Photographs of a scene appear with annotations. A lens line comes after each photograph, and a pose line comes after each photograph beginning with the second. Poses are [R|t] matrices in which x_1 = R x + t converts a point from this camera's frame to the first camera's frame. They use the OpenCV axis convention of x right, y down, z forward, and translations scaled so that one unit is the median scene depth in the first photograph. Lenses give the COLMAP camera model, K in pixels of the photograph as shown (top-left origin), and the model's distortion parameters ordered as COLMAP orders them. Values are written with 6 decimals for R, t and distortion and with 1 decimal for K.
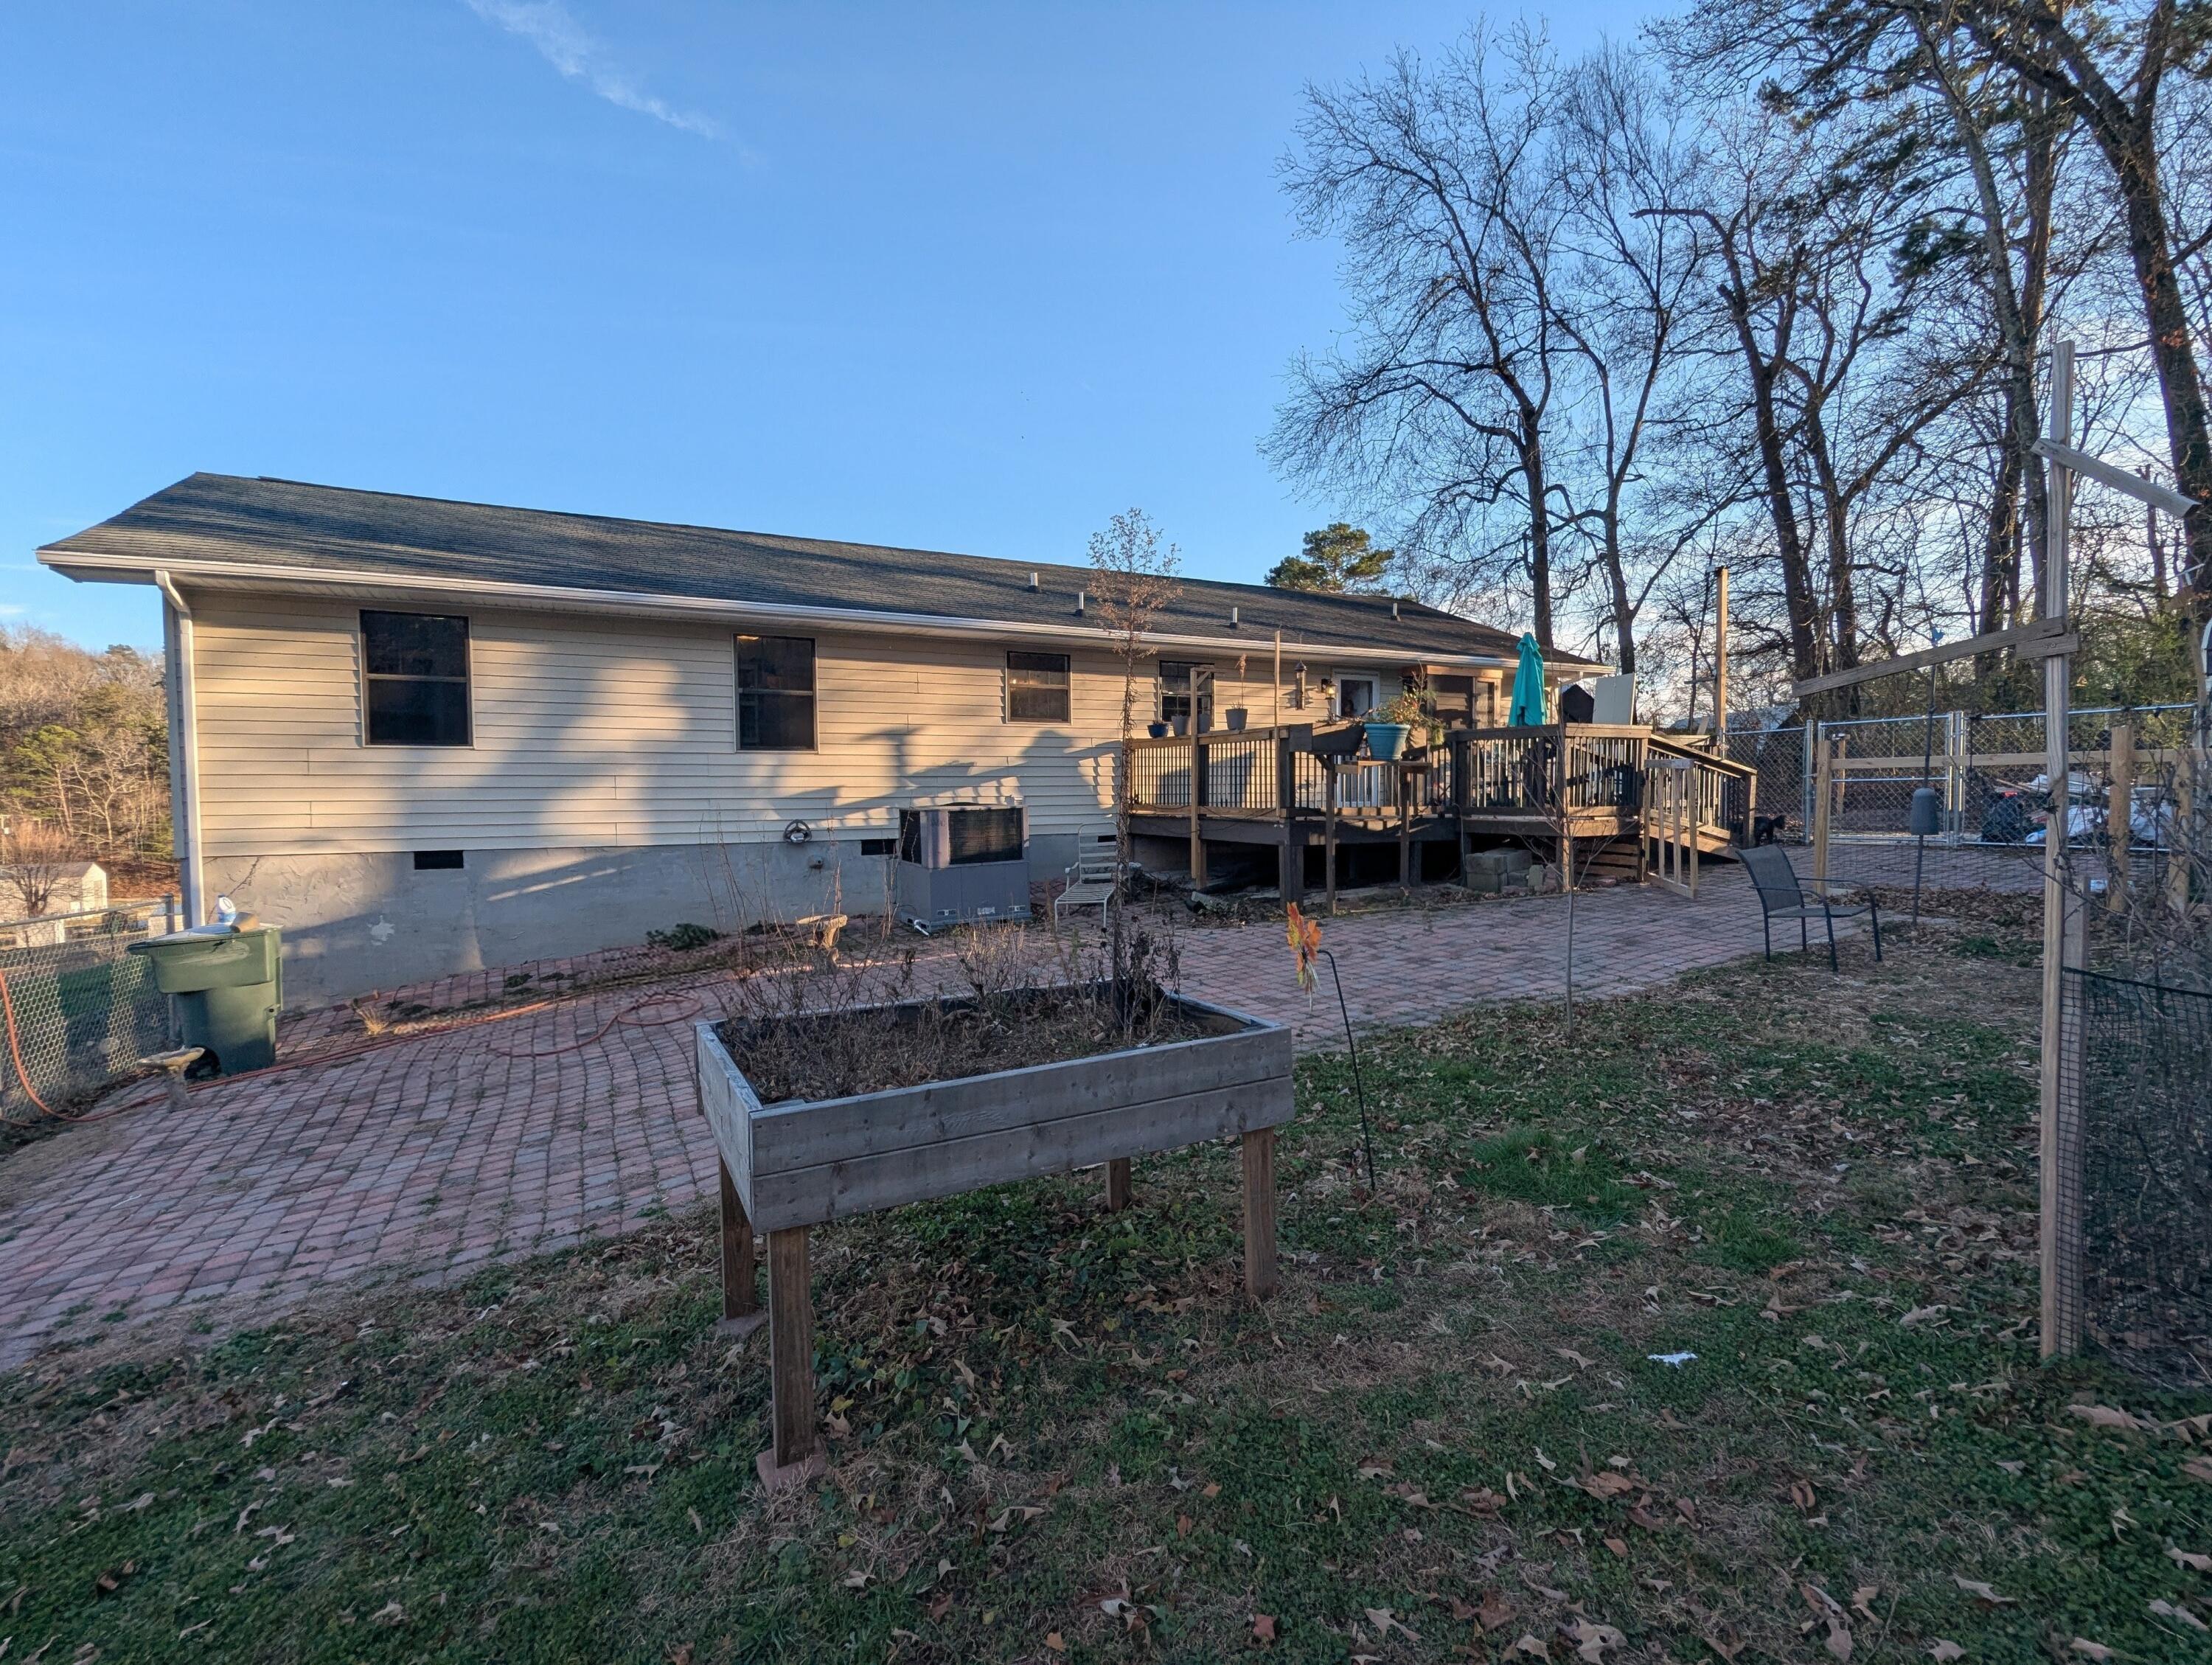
lens RADIAL K [[1046.4, 0, 1111.7], [0, 1046.4, 844.4], [0, 0, 1]] dist [0.001183, -0.000446]
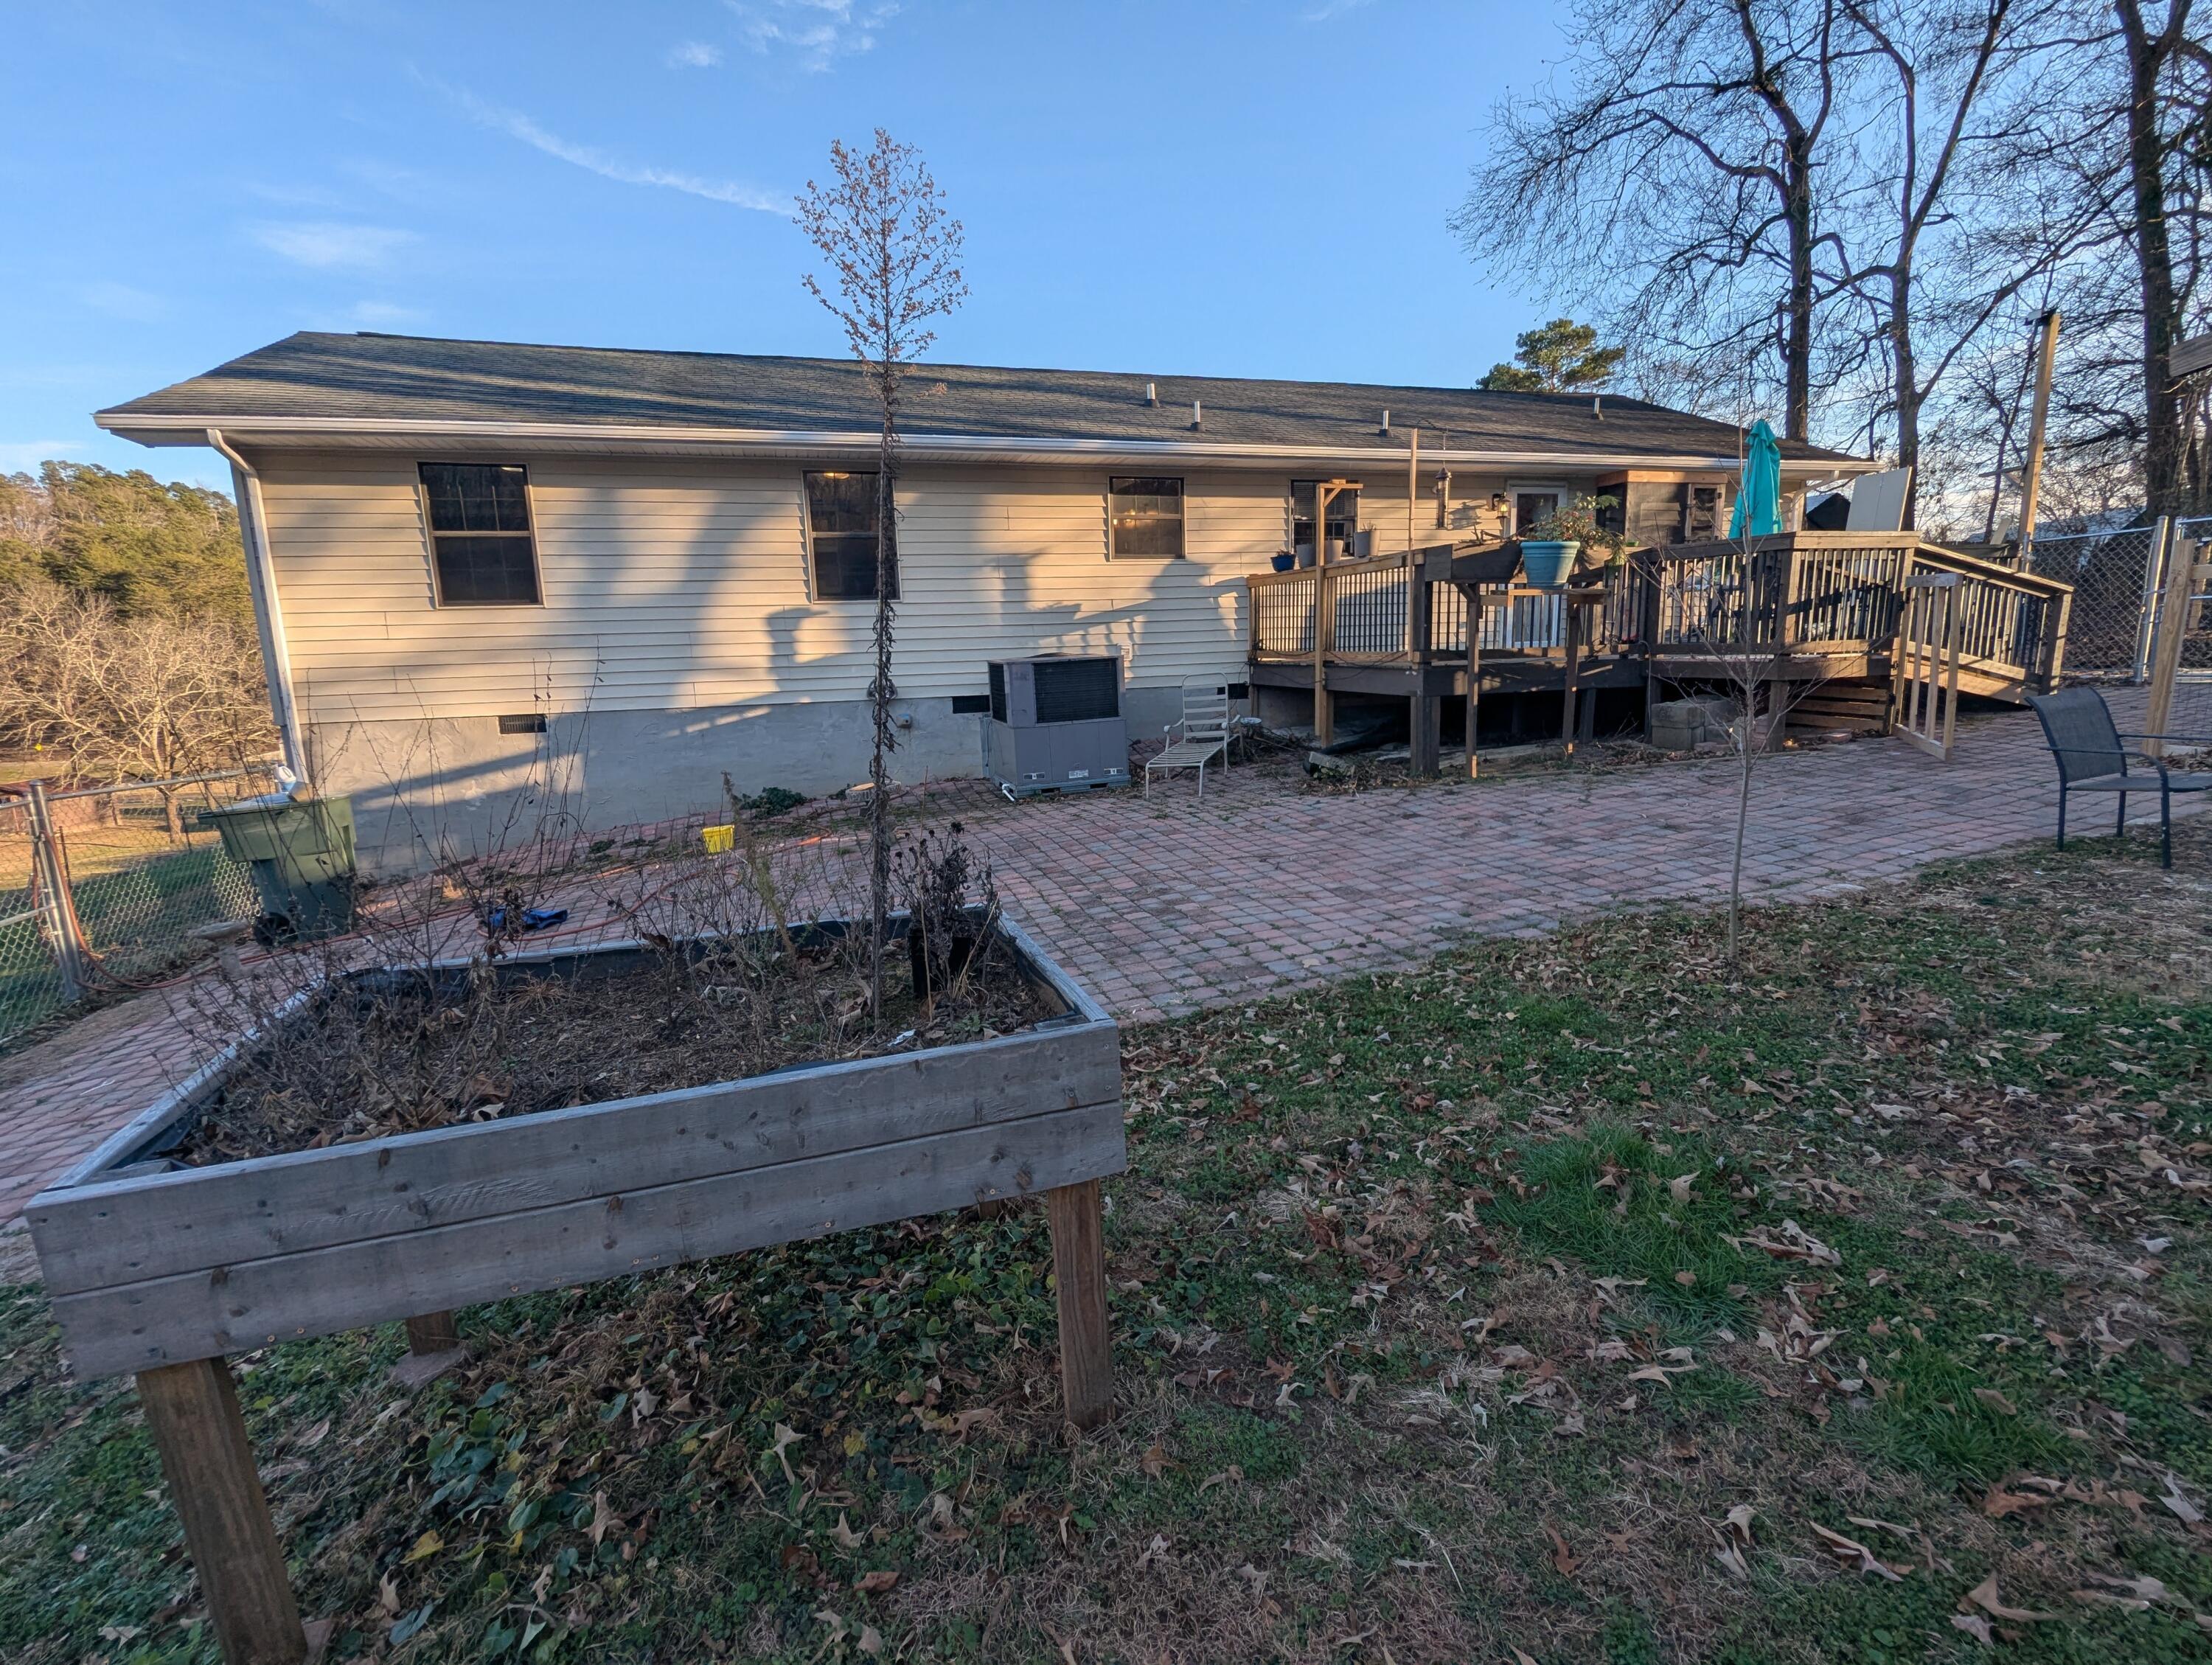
lens RADIAL K [[1050.5, 0, 1109.8], [0, 1050.5, 847.3], [0, 0, 1]] dist [-0.005105, 0.004192]
pose [[0.983662, 0.011065, -0.179686, 0.078411], [0.014847, 0.989723, 0.142224, -0.002595], [0.179413, -0.142568, 0.973389, 0.124162]]
